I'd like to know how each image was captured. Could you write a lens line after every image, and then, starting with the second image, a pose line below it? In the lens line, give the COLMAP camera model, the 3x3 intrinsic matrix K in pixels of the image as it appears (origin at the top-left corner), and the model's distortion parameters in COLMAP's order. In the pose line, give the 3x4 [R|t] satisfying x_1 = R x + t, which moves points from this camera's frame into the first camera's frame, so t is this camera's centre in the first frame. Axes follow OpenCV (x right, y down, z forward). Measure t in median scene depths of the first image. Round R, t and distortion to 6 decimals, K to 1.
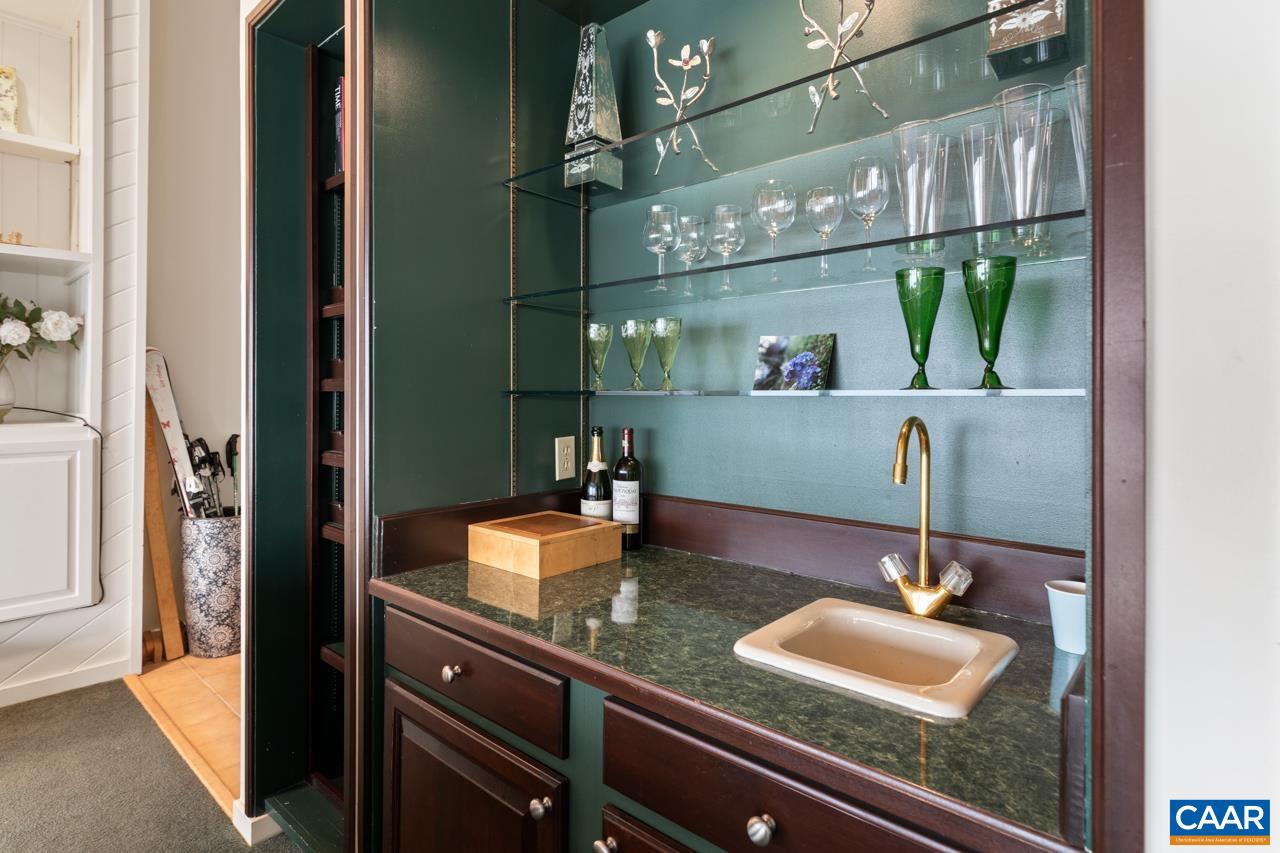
lens RADIAL K [[667.9, 0, 638.0], [0, 667.9, 384.4], [0, 0, 1]] dist [-0.000149, -0.000180]
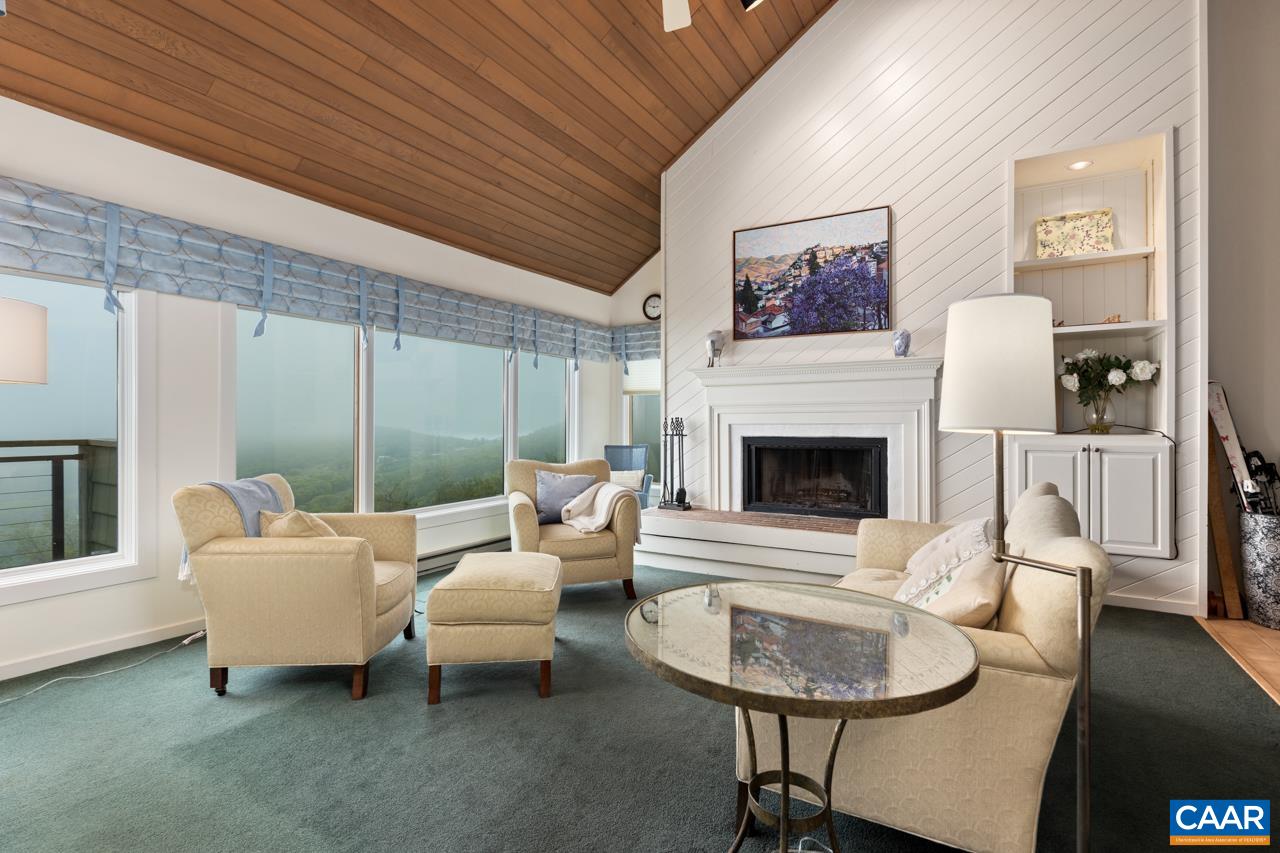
lens RADIAL K [[611.0, 0, 639.3], [0, 611.0, 421.8], [0, 0, 1]] dist [0.000738, 0.001193]
pose [[0.204037, -0.006140, -0.978944, 0.236950], [0.007272, 0.999962, -0.004757, 0.025263], [0.978936, -0.006148, 0.204074, -0.373904]]
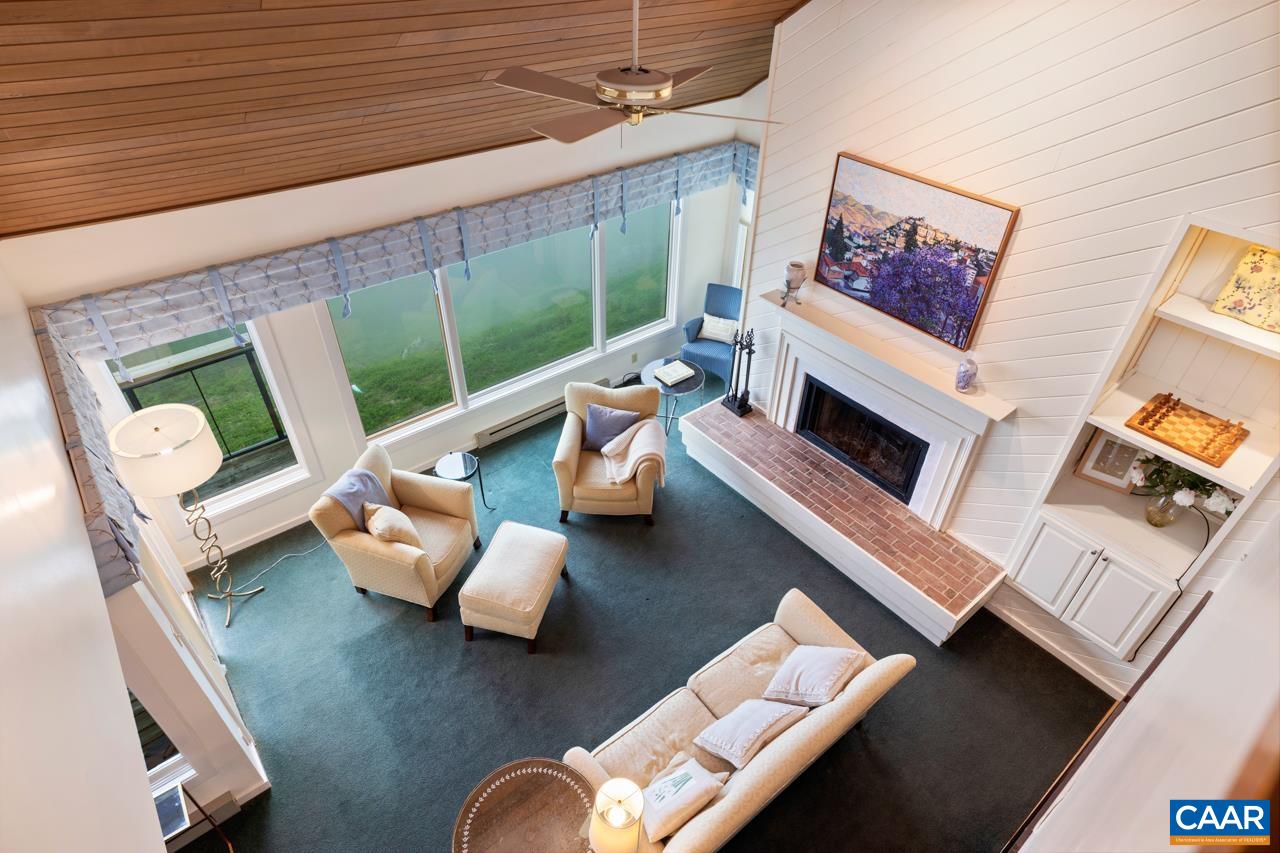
lens RADIAL K [[711.3, 0, 640.0], [0, 711.3, 426.5], [0, 0, 1]] dist [0.018020, -0.000445]
pose [[-0.154318, 0.610929, -0.776499, 0.271752], [-0.011318, 0.784769, 0.619685, -0.989776], [0.987956, 0.104417, -0.114189, 0.039458]]
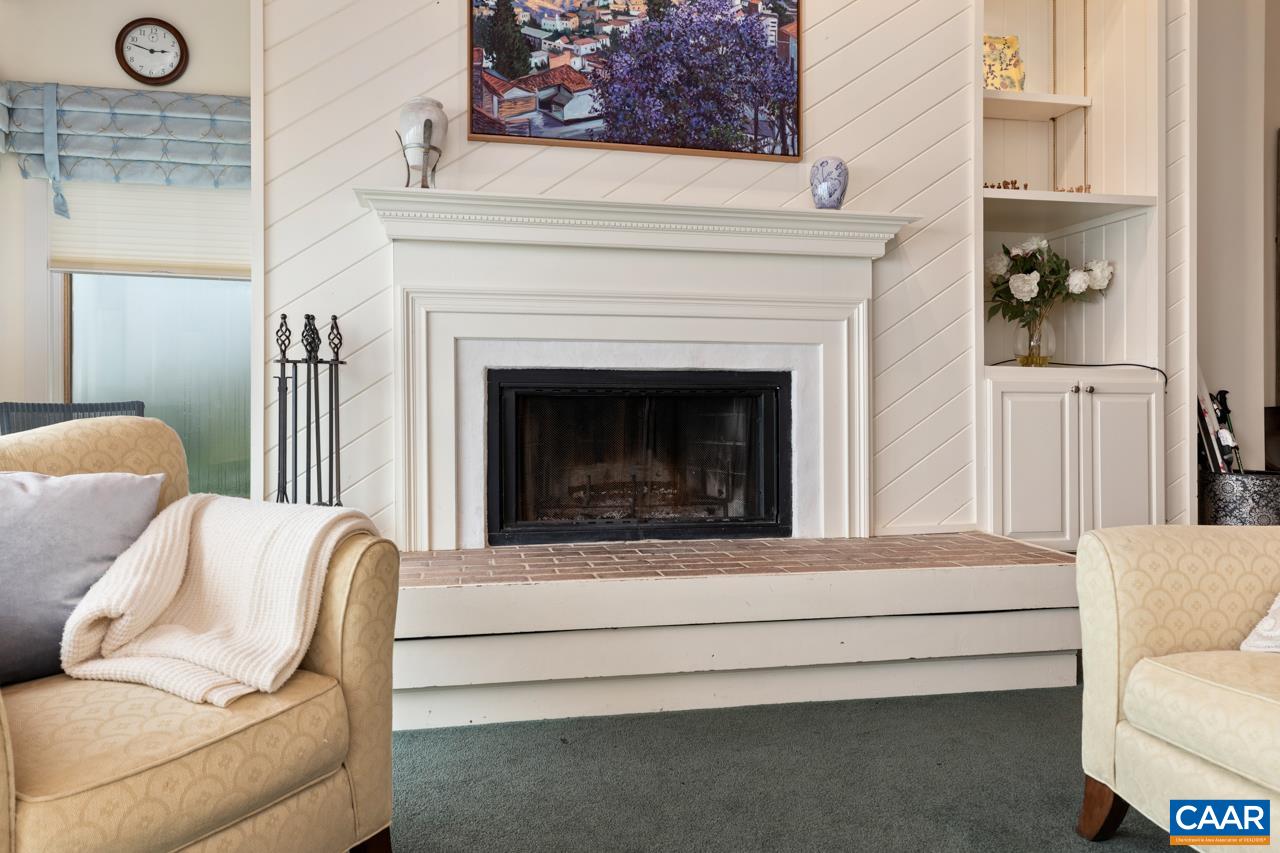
lens RADIAL K [[863.6, 0, 642.7], [0, 863.6, 402.7], [0, 0, 1]] dist [0.023573, -0.000528]
pose [[0.805350, -0.004575, -0.592782, -0.609418], [0.003978, 0.999989, -0.002313, 0.102143], [0.592786, -0.000495, 0.805360, -0.451024]]
